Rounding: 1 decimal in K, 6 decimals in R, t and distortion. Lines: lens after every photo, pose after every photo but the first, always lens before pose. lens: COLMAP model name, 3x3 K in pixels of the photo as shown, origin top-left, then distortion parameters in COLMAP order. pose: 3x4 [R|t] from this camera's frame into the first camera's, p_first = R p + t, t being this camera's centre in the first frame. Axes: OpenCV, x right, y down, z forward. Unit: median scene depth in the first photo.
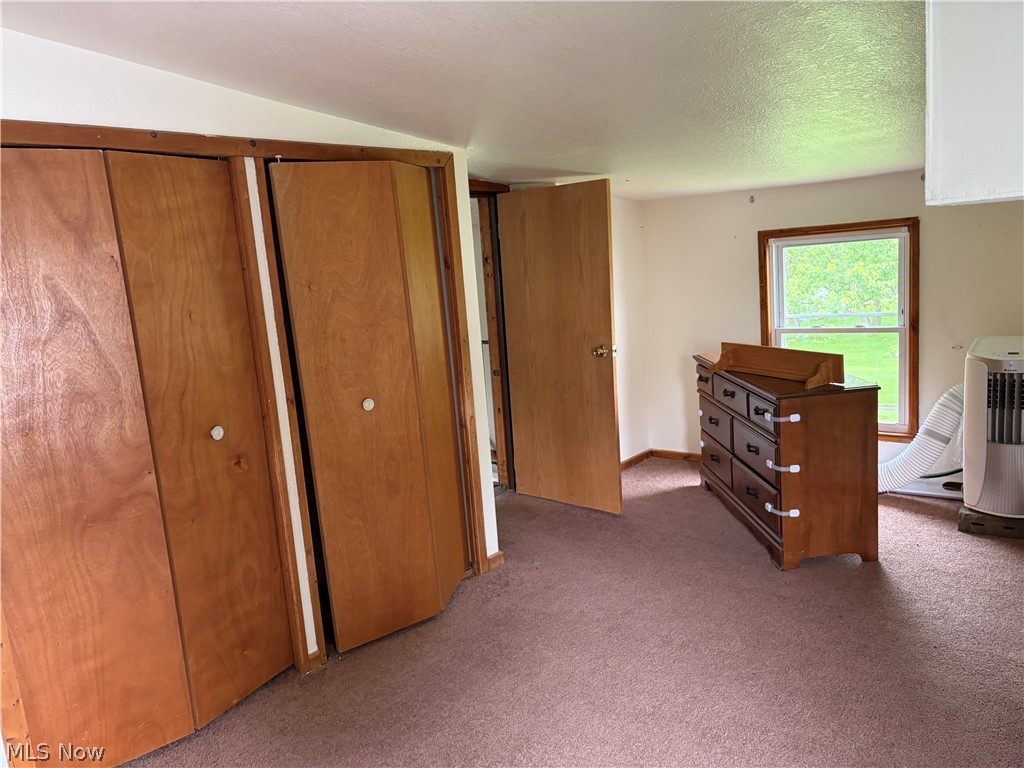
lens RADIAL K [[773.0, 0, 512.0], [0, 773.0, 384.0], [0, 0, 1]] dist [0.065692, -0.056233]
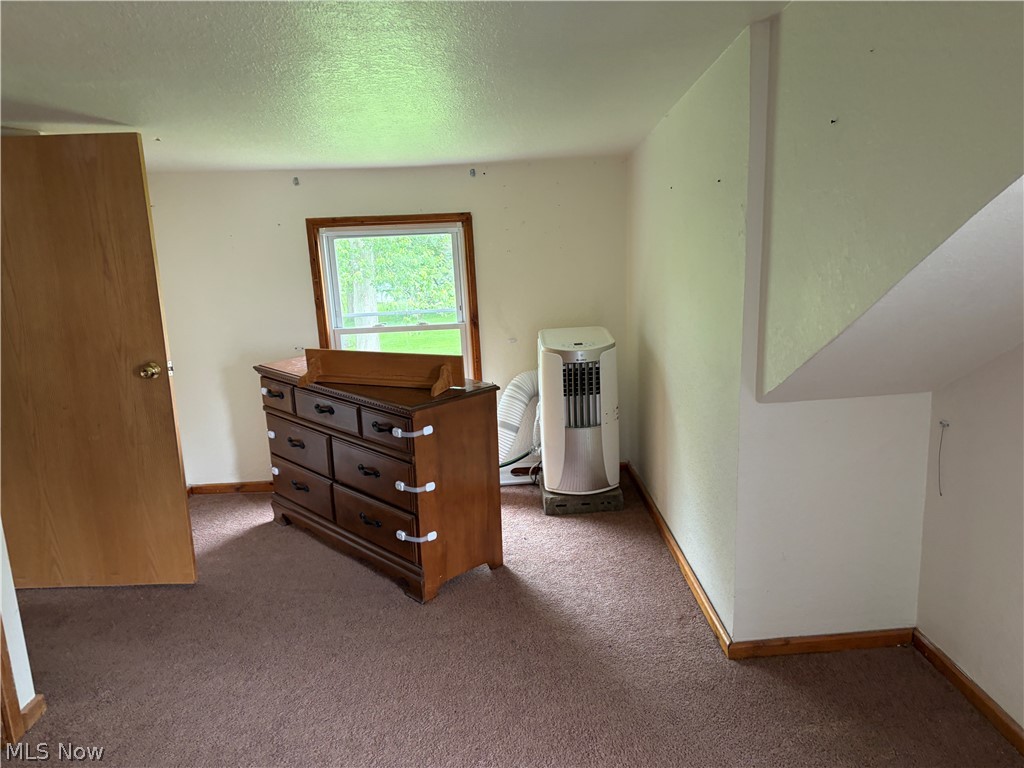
lens RADIAL K [[773.0, 0, 512.0], [0, 773.0, 384.0], [0, 0, 1]] dist [0.065692, -0.056233]
pose [[0.753278, -0.092595, 0.651152, -0.117393], [0.088633, 0.995301, 0.039000, -0.030731], [-0.651703, 0.028336, 0.757945, 0.236242]]
